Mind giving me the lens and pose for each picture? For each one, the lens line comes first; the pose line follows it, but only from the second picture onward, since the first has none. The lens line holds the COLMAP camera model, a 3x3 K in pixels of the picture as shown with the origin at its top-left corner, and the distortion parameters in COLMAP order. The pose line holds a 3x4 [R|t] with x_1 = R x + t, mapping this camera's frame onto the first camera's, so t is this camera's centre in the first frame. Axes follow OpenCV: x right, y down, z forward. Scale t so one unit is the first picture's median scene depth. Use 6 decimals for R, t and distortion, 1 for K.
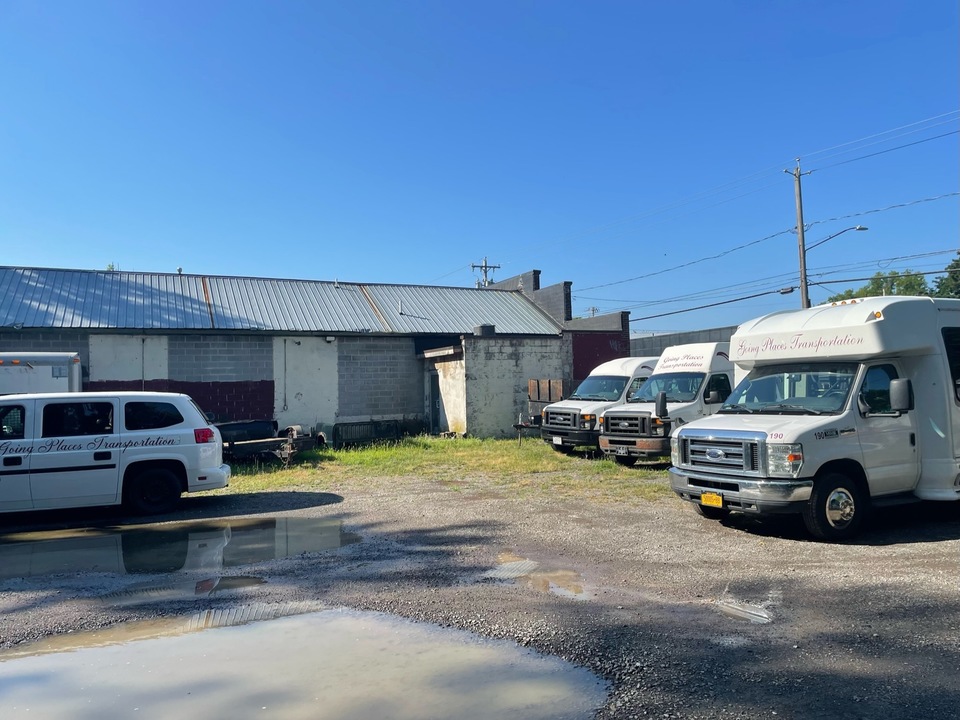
lens RADIAL K [[716.3, 0, 480.0], [0, 716.3, 360.0], [0, 0, 1]] dist [-0.000686, -0.000269]
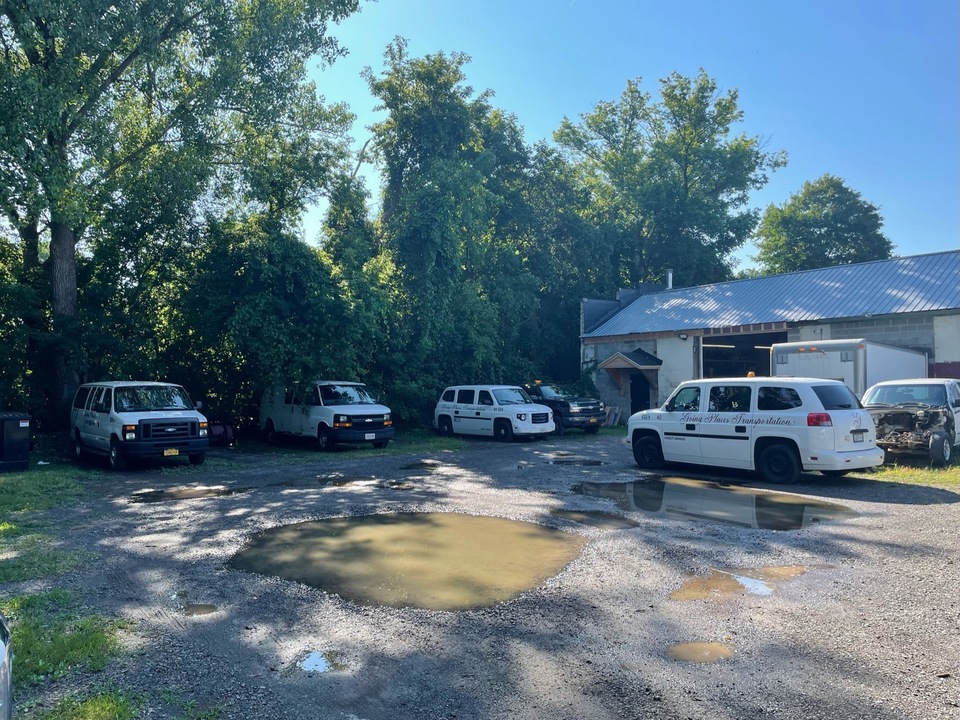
lens RADIAL K [[737.9, 0, 480.0], [0, 737.9, 360.0], [0, 0, 1]] dist [-0.002557, -0.002074]
pose [[0.152608, -0.012460, -0.988208, 0.661979], [0.050389, 0.998718, -0.004811, -0.002567], [0.987001, -0.049061, 0.153040, 0.358915]]
